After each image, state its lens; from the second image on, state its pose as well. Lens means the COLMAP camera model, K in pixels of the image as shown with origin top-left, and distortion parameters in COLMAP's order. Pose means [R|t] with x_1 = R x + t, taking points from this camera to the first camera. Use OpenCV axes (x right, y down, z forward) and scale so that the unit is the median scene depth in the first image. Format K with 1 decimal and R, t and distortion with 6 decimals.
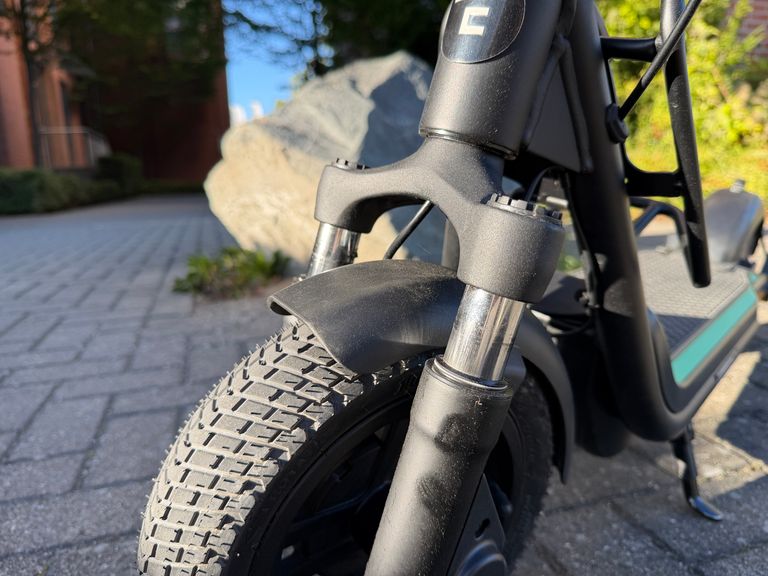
lens RADIAL K [[579.3, 0, 385.7], [0, 579.3, 284.6], [0, 0, 1]] dist [0.006115, -0.039044]
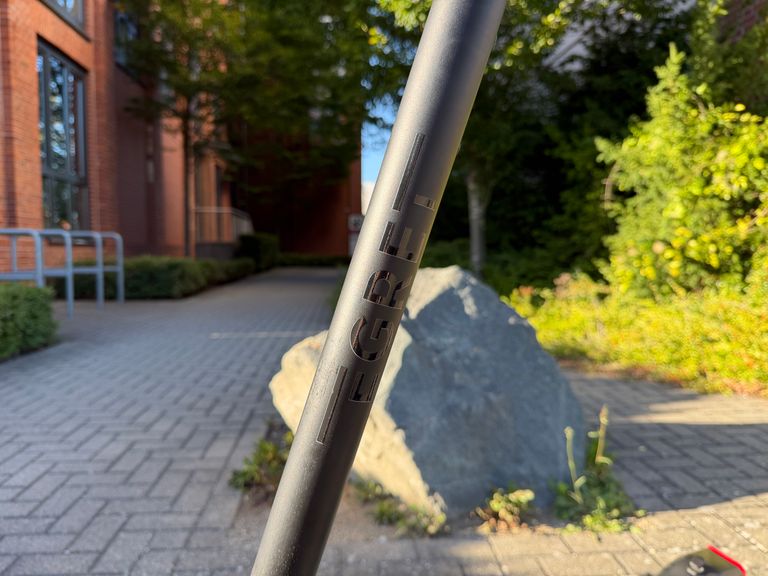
lens RADIAL K [[579.3, 0, 386.7], [0, 579.3, 269.1], [0, 0, 1]] dist [0.006115, -0.039044]
pose [[0.974316, 0.049781, -0.219612, 0.251991], [-0.075557, 0.990991, -0.110577, -0.473886], [0.212129, 0.124330, 0.969301, -0.128714]]
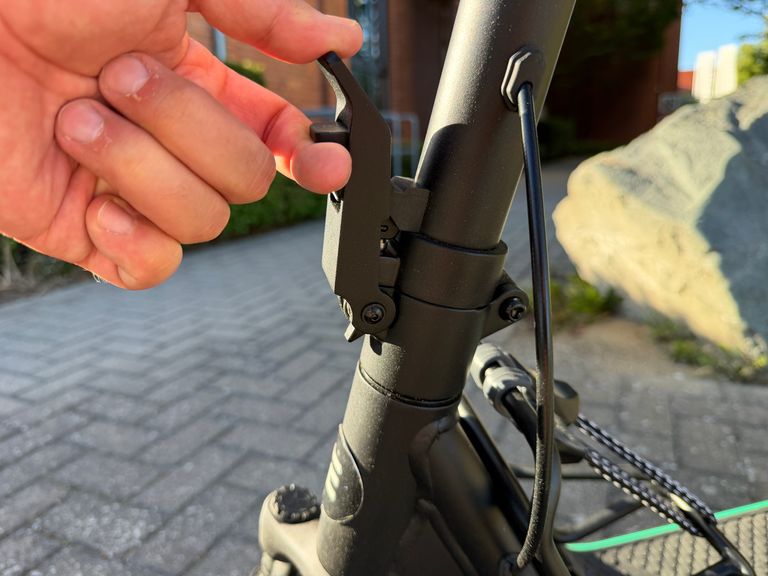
lens RADIAL K [[579.3, 0, 378.5], [0, 579.3, 285.9], [0, 0, 1]] dist [0.006115, -0.039044]
pose [[0.749129, 0.168834, -0.640547, 0.236863], [-0.112339, 0.985348, 0.128334, -0.237543], [0.652829, -0.024180, 0.757119, 0.006816]]
